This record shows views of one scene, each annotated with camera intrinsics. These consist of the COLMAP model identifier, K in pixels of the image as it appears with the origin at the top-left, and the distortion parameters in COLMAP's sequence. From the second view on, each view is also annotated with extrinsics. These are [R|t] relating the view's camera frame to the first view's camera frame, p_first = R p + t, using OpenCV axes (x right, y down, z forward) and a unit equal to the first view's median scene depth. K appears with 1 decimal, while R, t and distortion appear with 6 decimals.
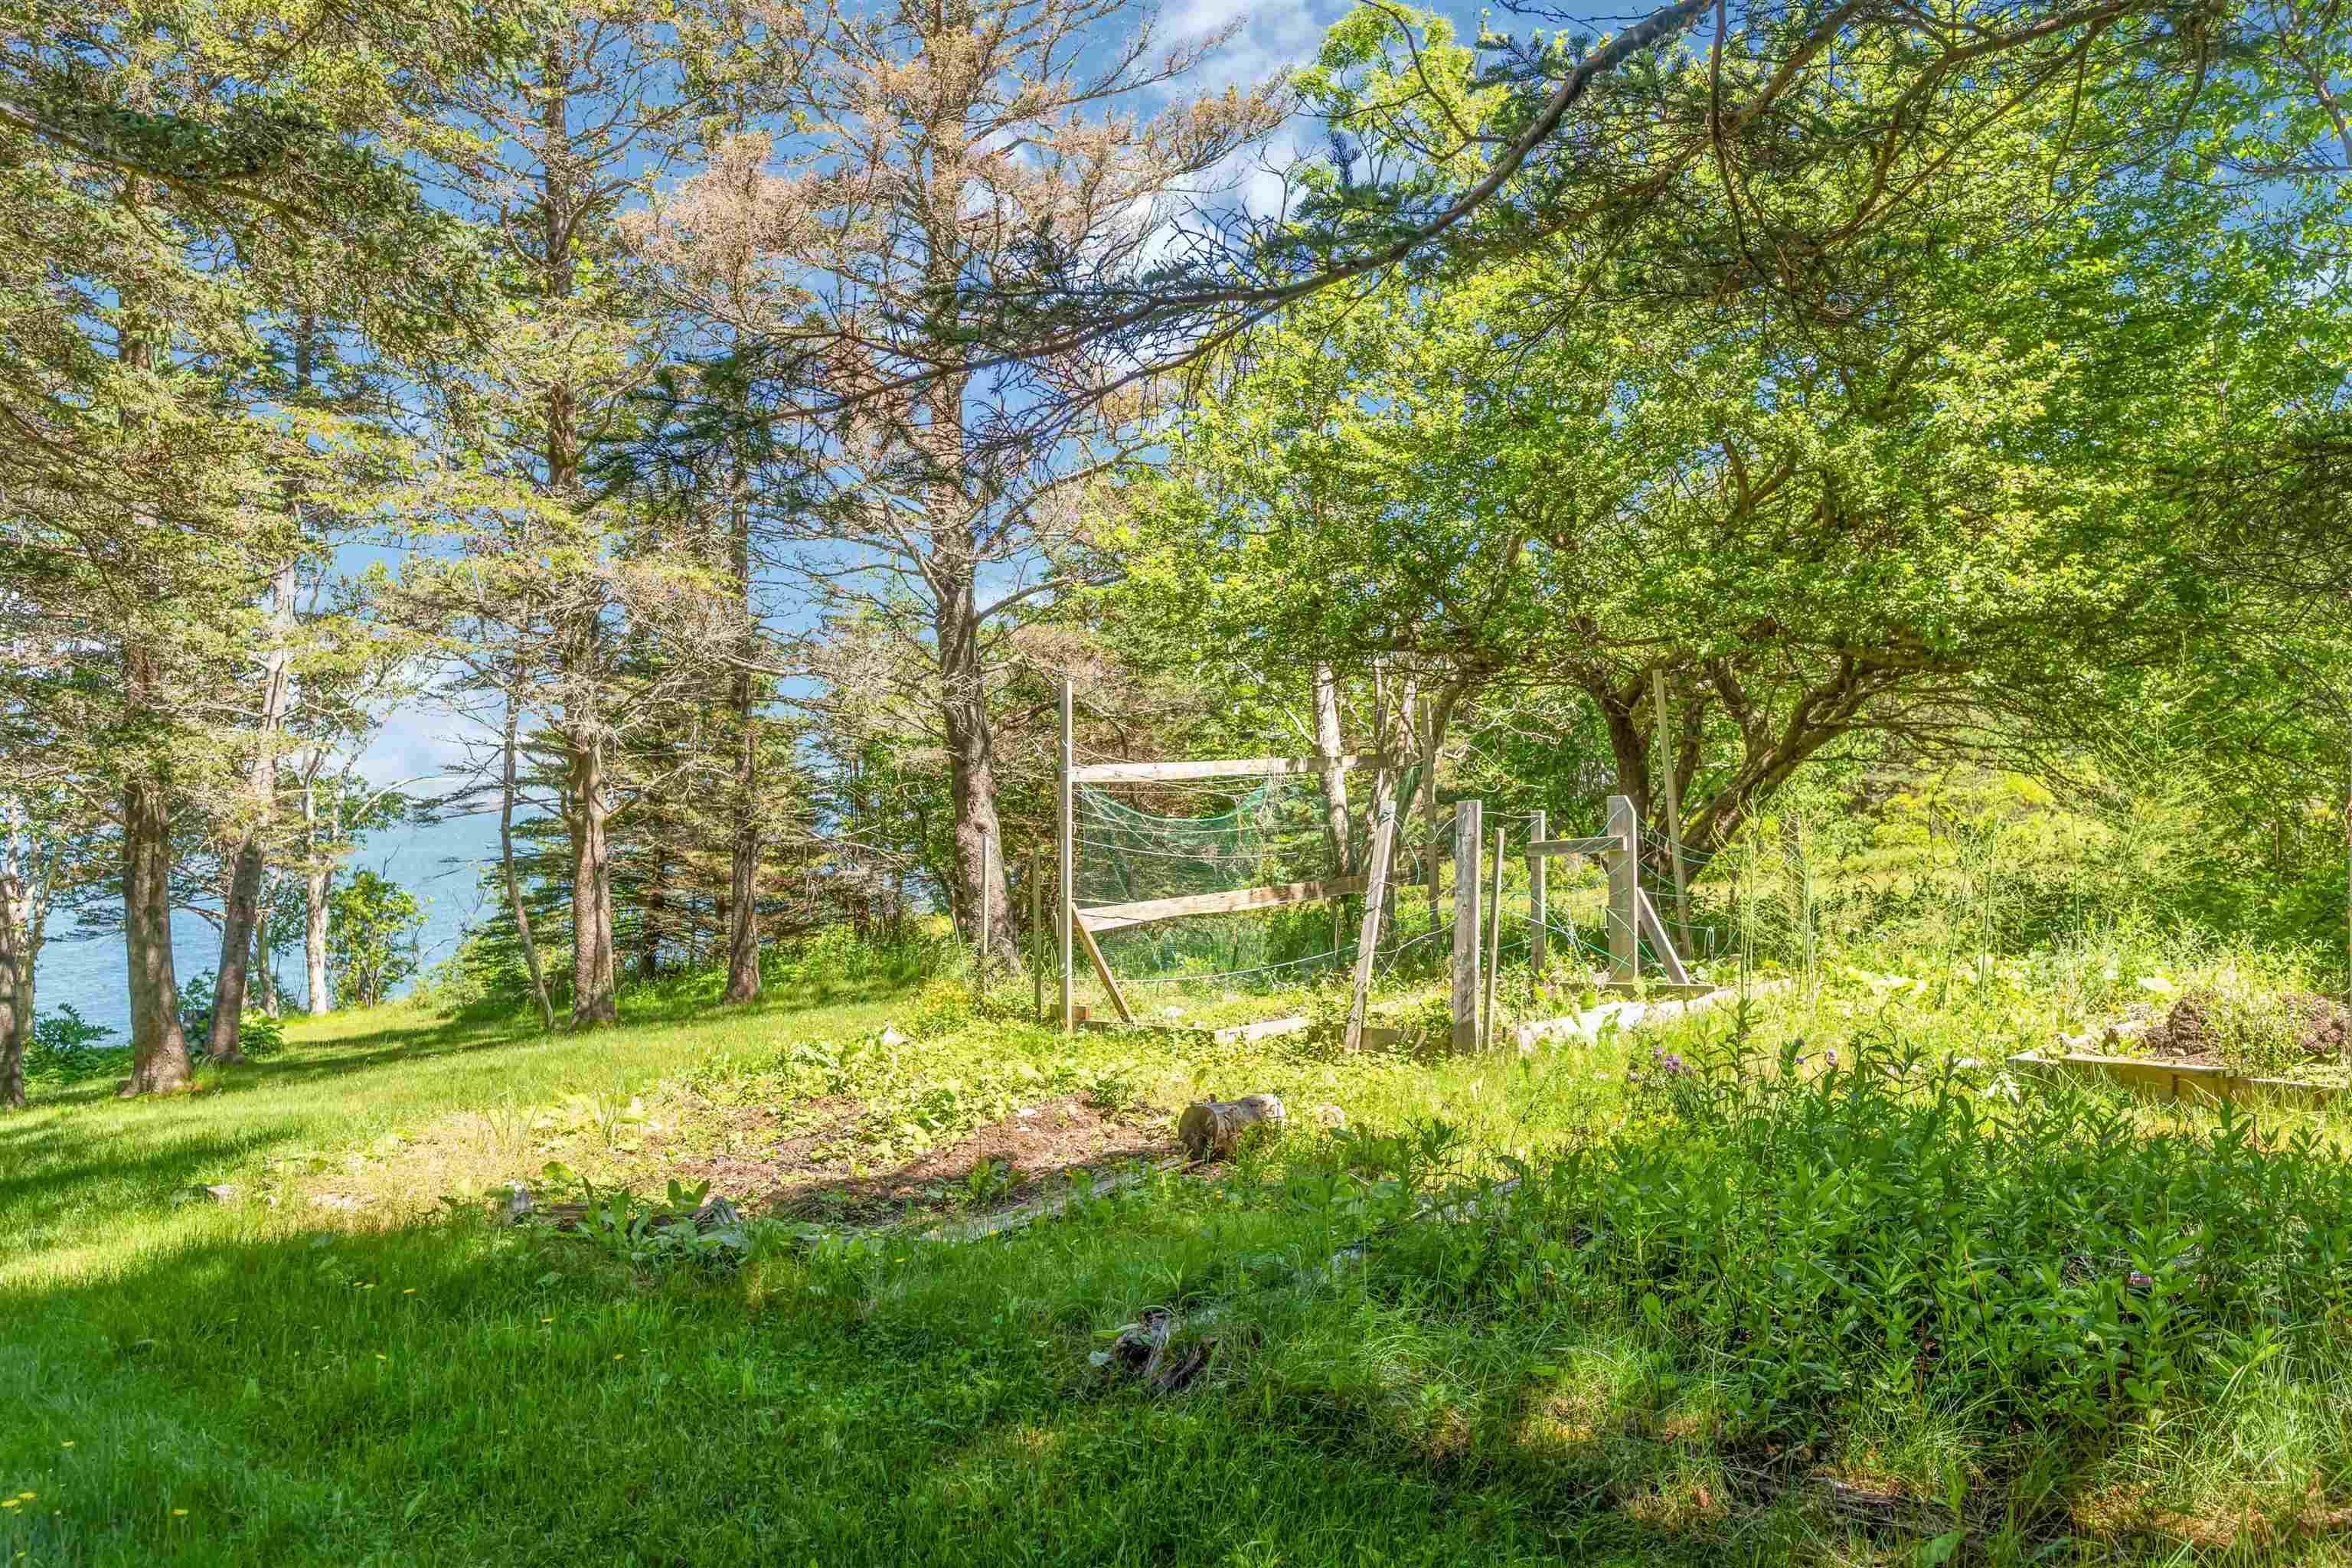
lens RADIAL K [[1683.6, 0, 1176.0], [0, 1683.6, 784.0], [0, 0, 1]] dist [-0.002860, 0.052618]
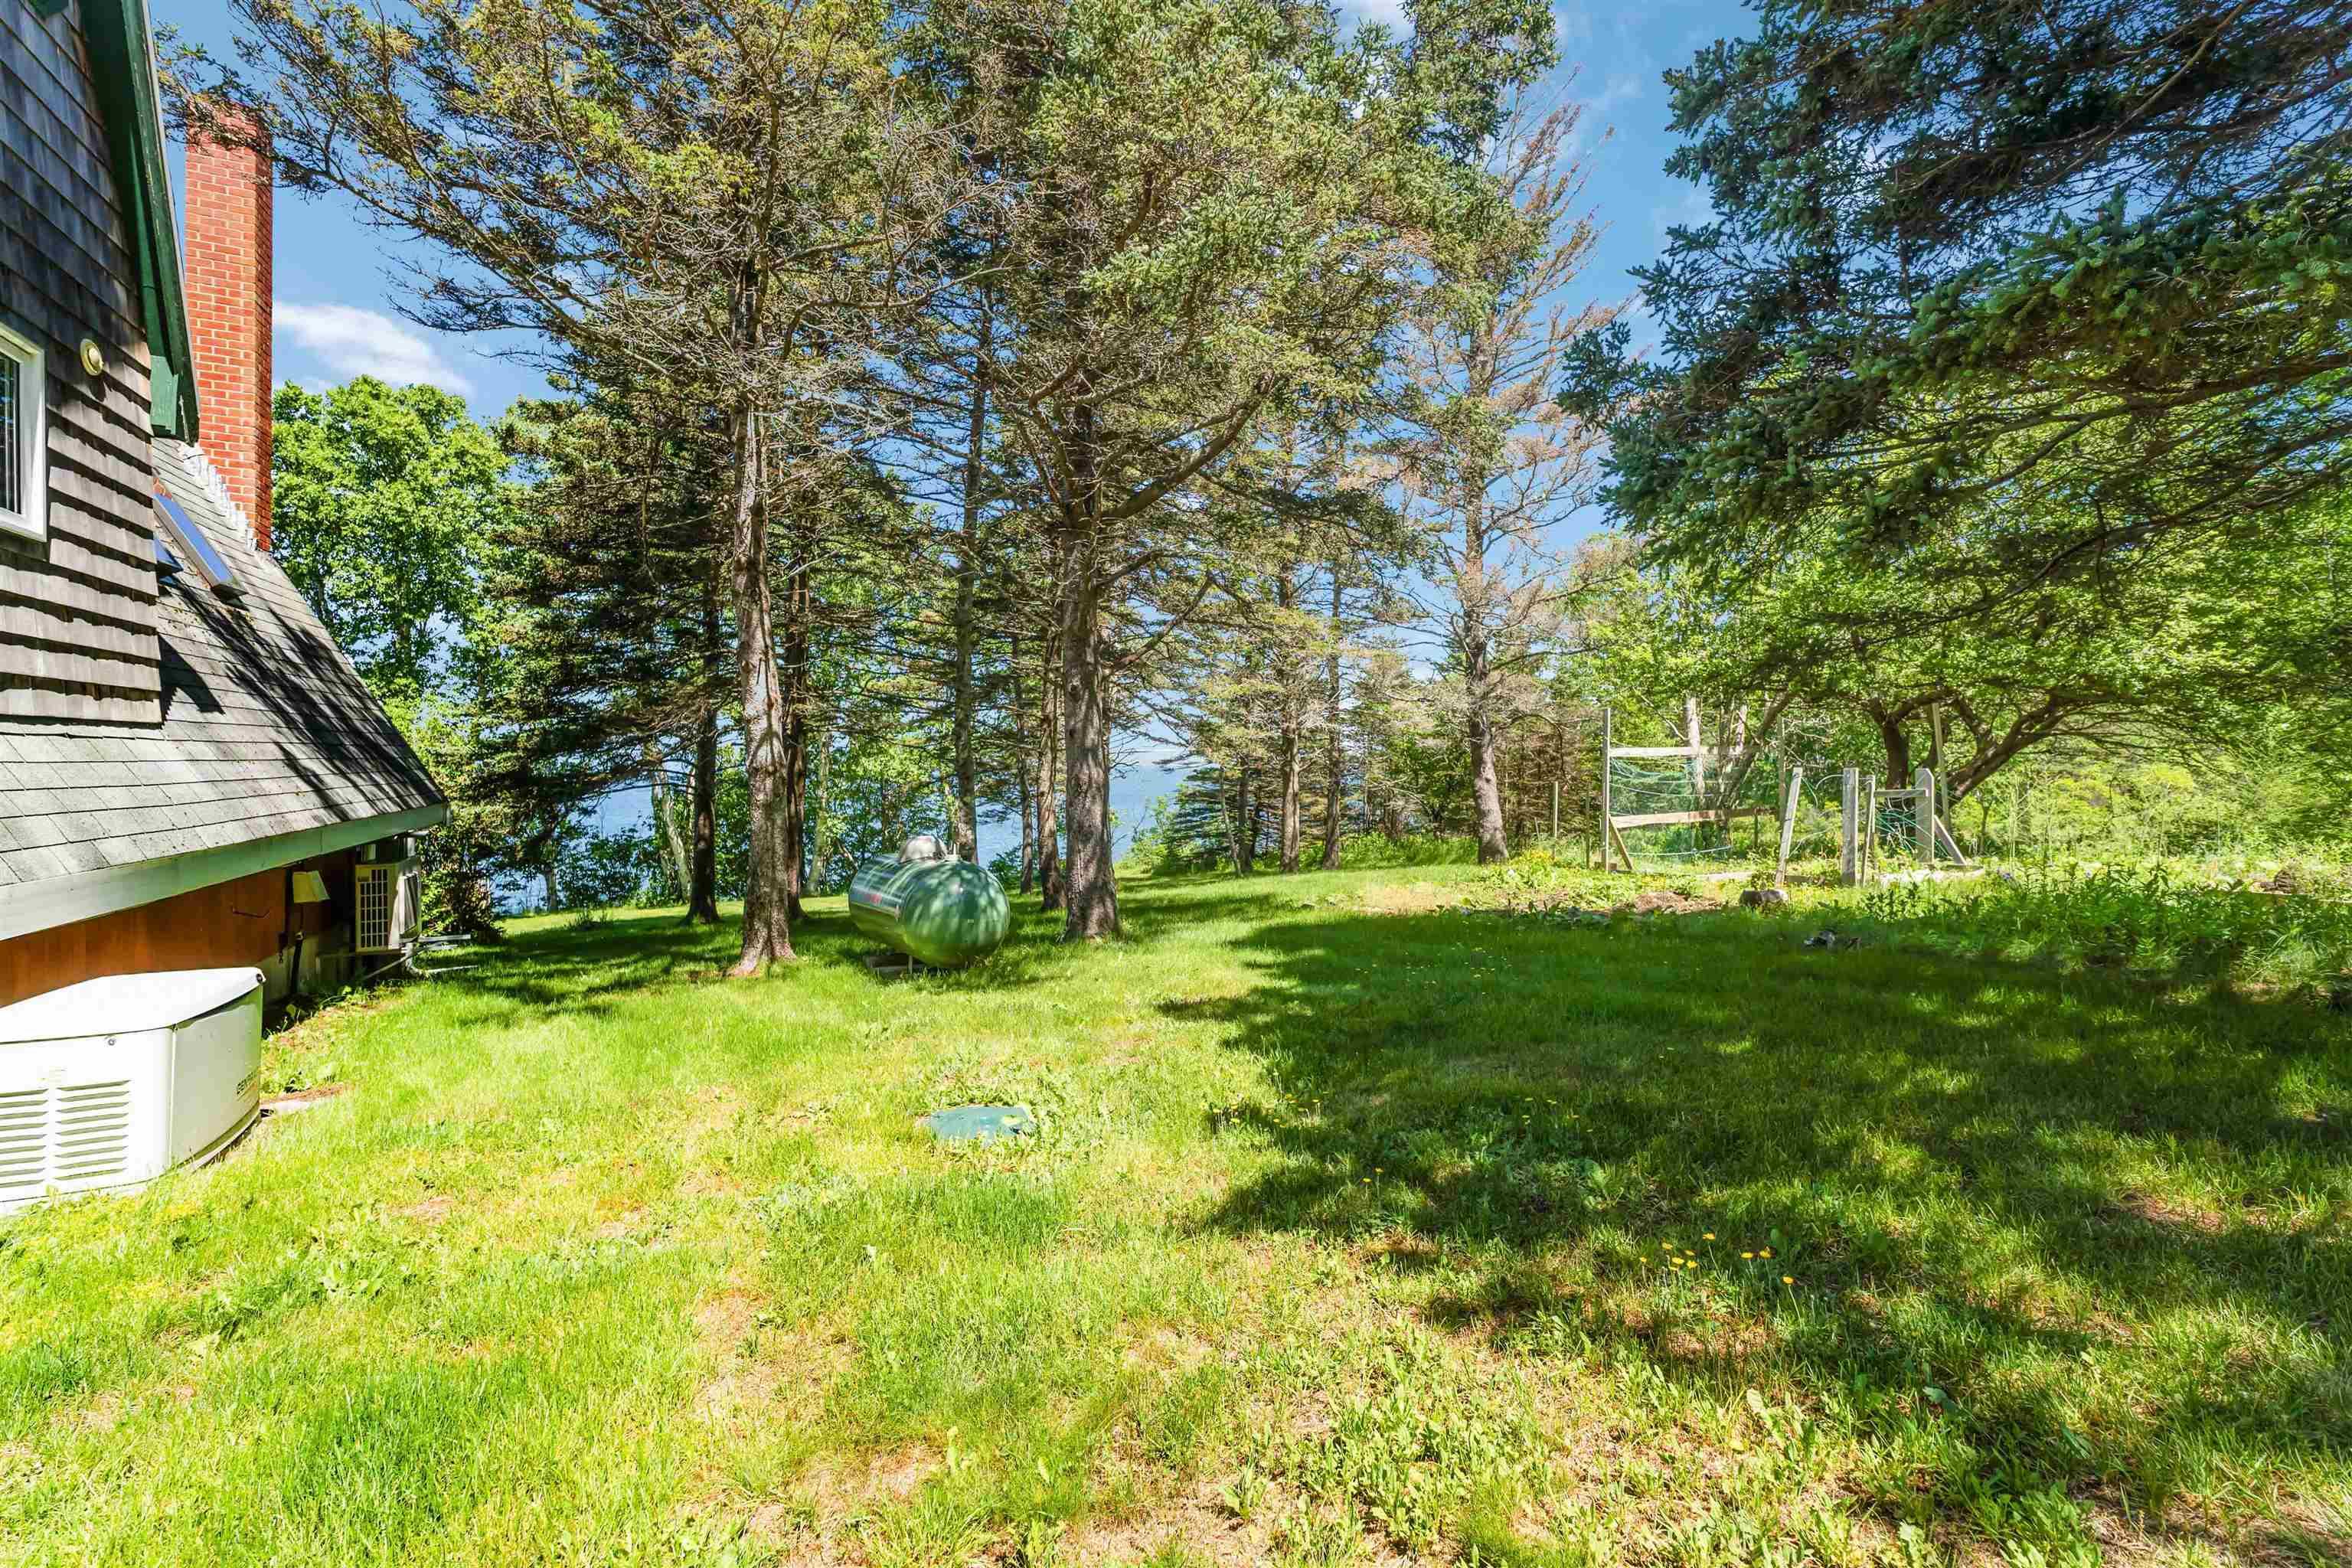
lens RADIAL K [[983.6, 0, 1180.3], [0, 983.6, 769.2], [0, 0, 1]] dist [-0.000464, -0.000151]
pose [[0.950007, 0.026408, -0.311109, -0.185229], [-0.023037, 0.999629, 0.014506, 0.009486], [0.311377, -0.006614, 0.950264, -0.327574]]
